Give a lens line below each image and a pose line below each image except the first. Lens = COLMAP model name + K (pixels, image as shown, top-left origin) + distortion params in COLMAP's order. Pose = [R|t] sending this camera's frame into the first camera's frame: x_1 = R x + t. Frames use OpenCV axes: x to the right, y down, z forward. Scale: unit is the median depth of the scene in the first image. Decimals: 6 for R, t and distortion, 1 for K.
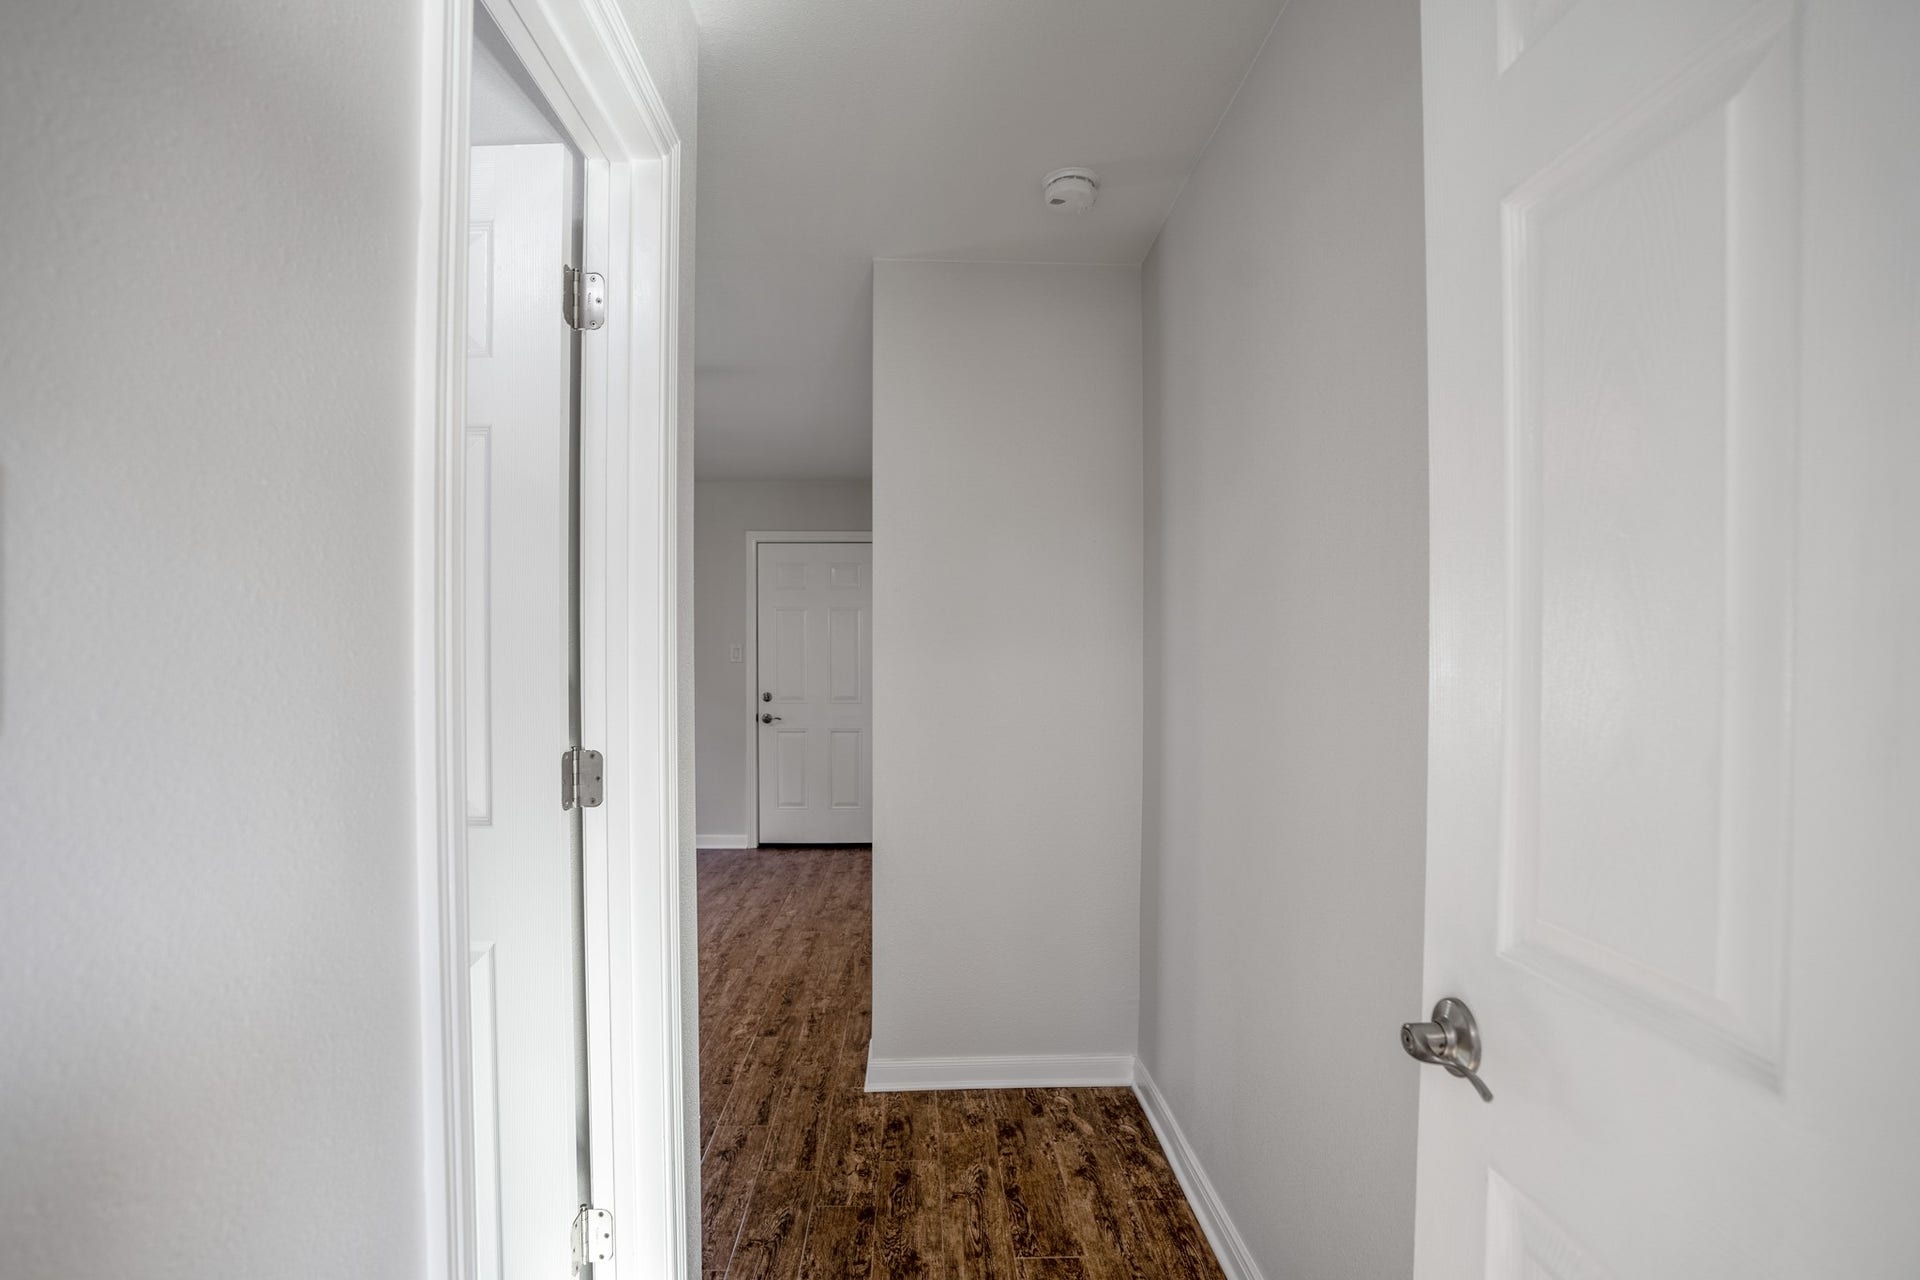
lens RADIAL K [[904.3, 0, 963.7], [0, 904.3, 671.0], [0, 0, 1]] dist [-0.098374, -0.000029]
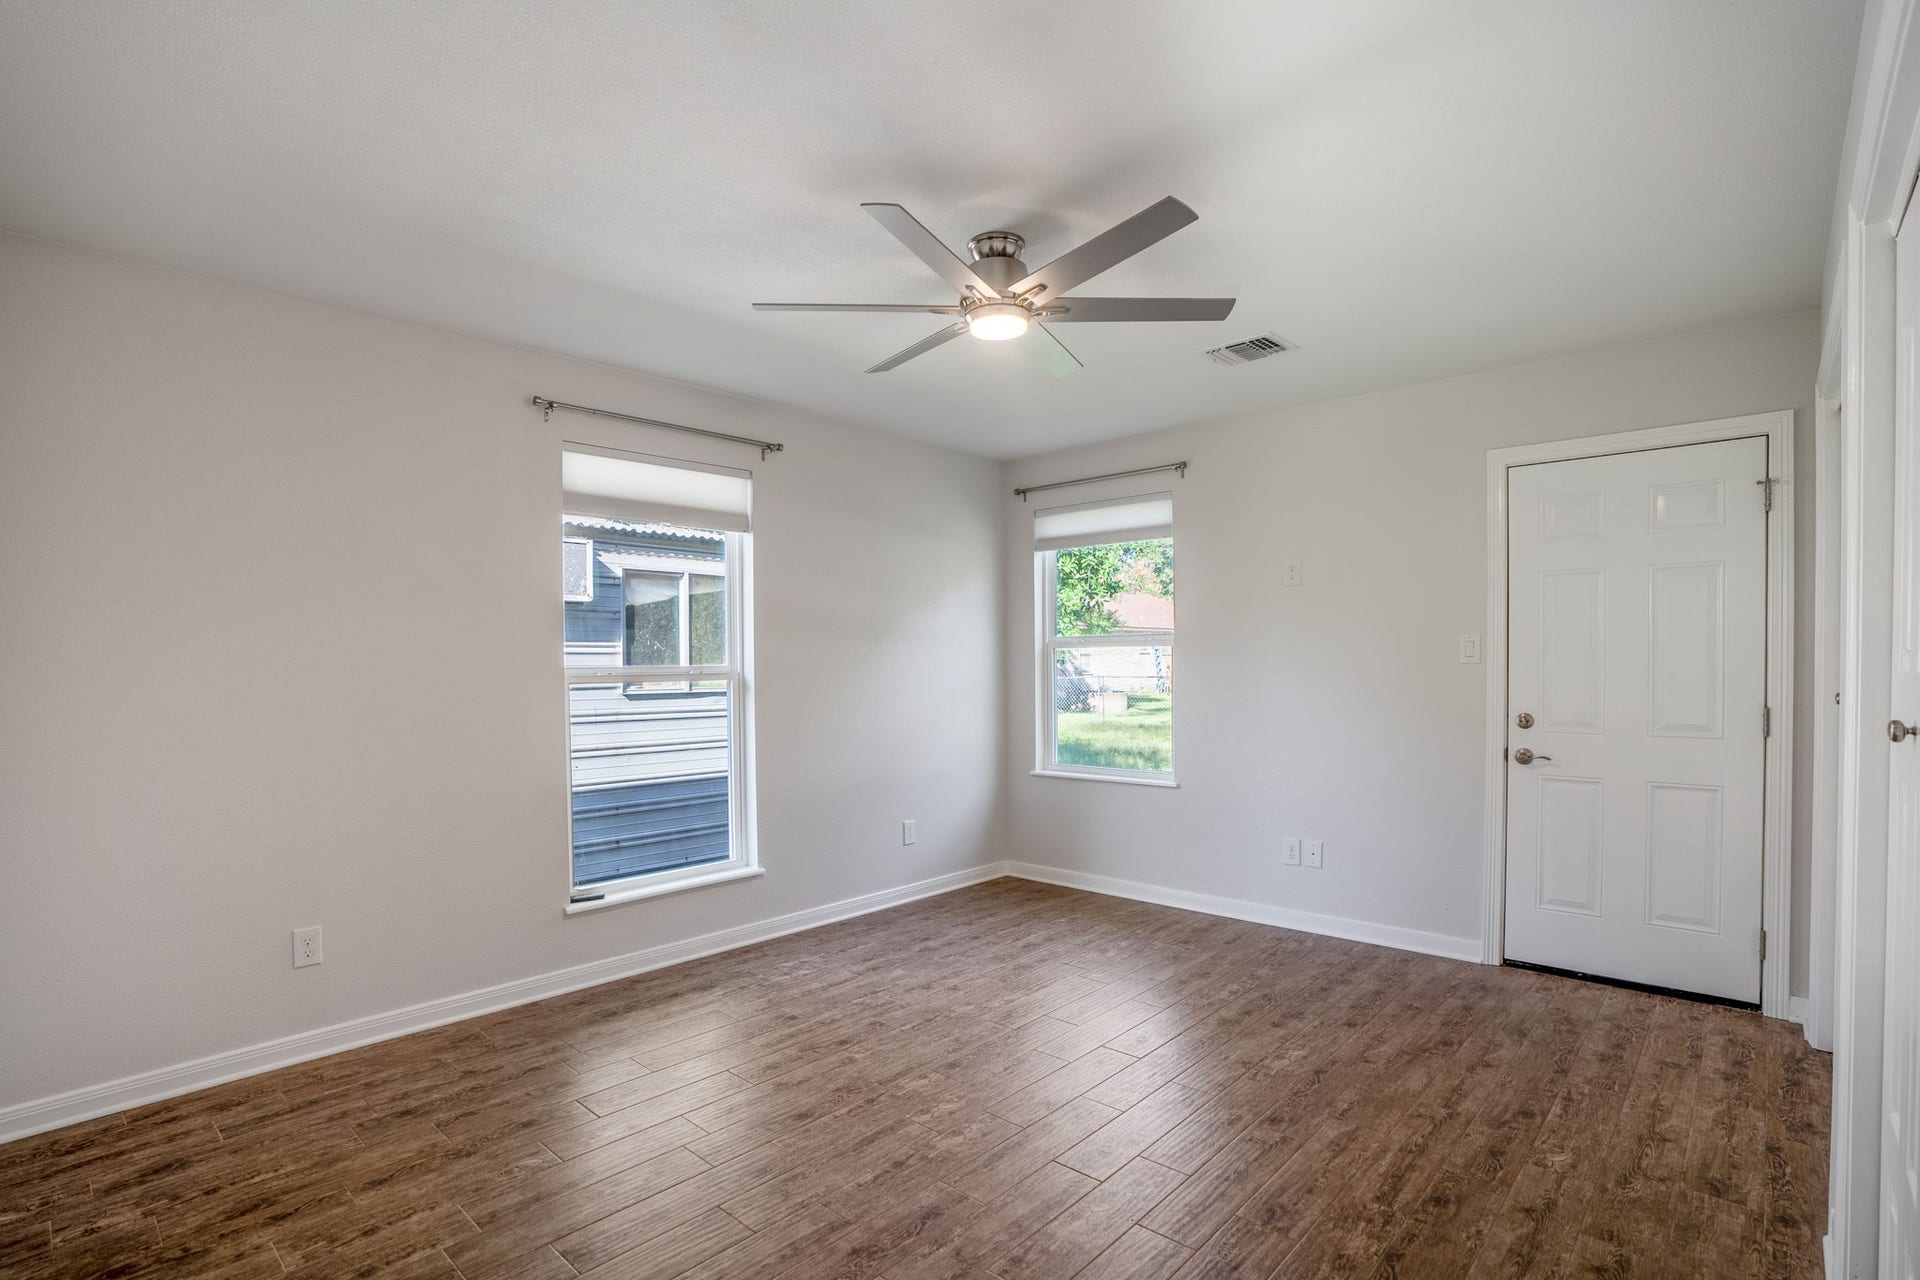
lens RADIAL K [[918.6, 0, 943.3], [0, 918.6, 688.0], [0, 0, 1]] dist [-0.071168, 0.031293]
pose [[0.695722, 0.011870, -0.718213, -0.075573], [-0.001247, 0.999882, 0.015318, -0.002161], [0.718310, -0.009761, 0.695655, 0.390133]]
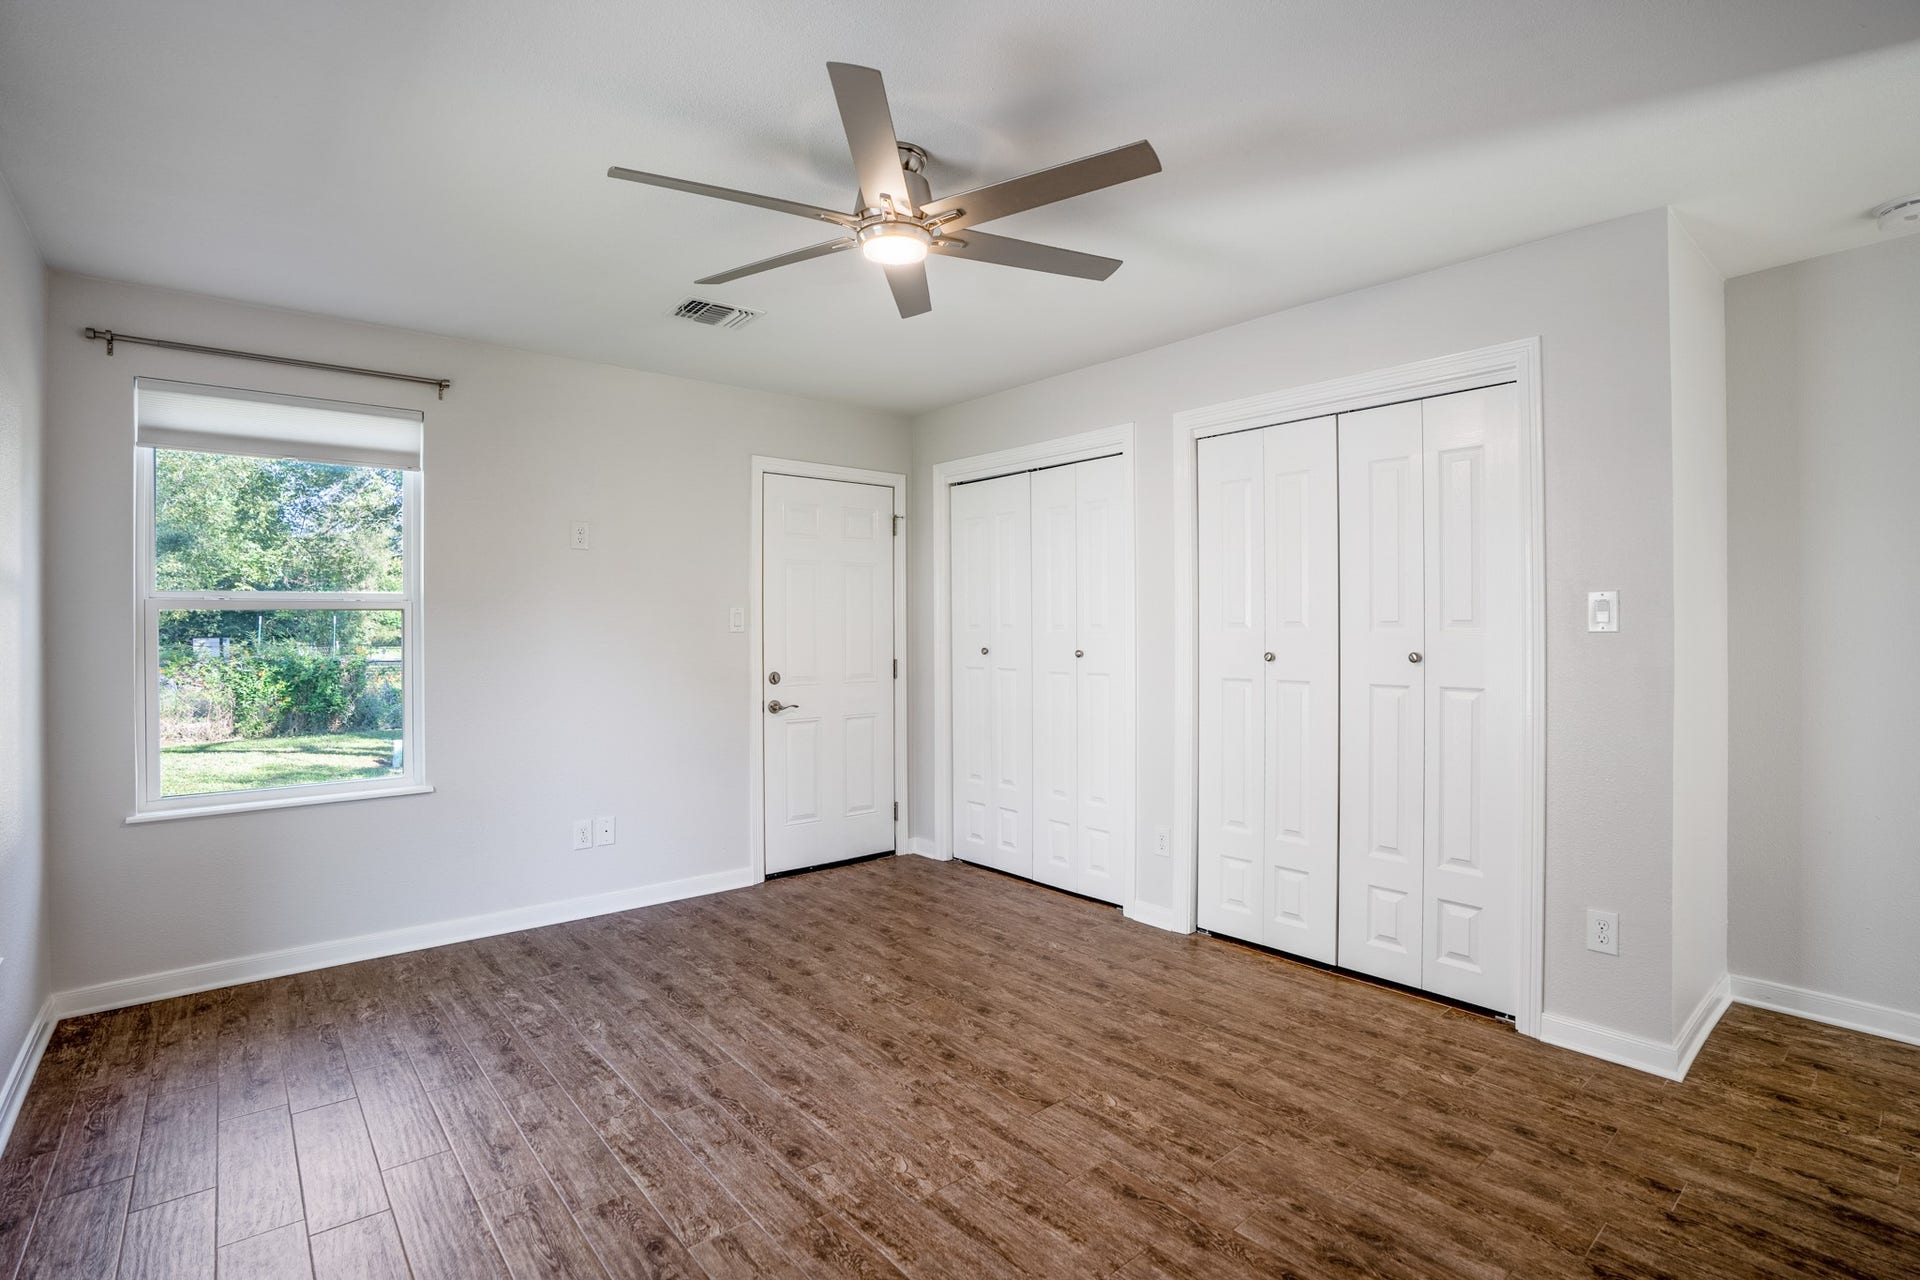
lens RADIAL K [[899.3, 0, 955.1], [0, 899.3, 635.7], [0, 0, 1]] dist [-0.066067, 0.020736]
pose [[0.800909, -0.010439, 0.598696, -0.700610], [0.015130, 0.999882, -0.002806, -0.002436], [-0.598595, 0.011306, 0.800972, 0.402041]]
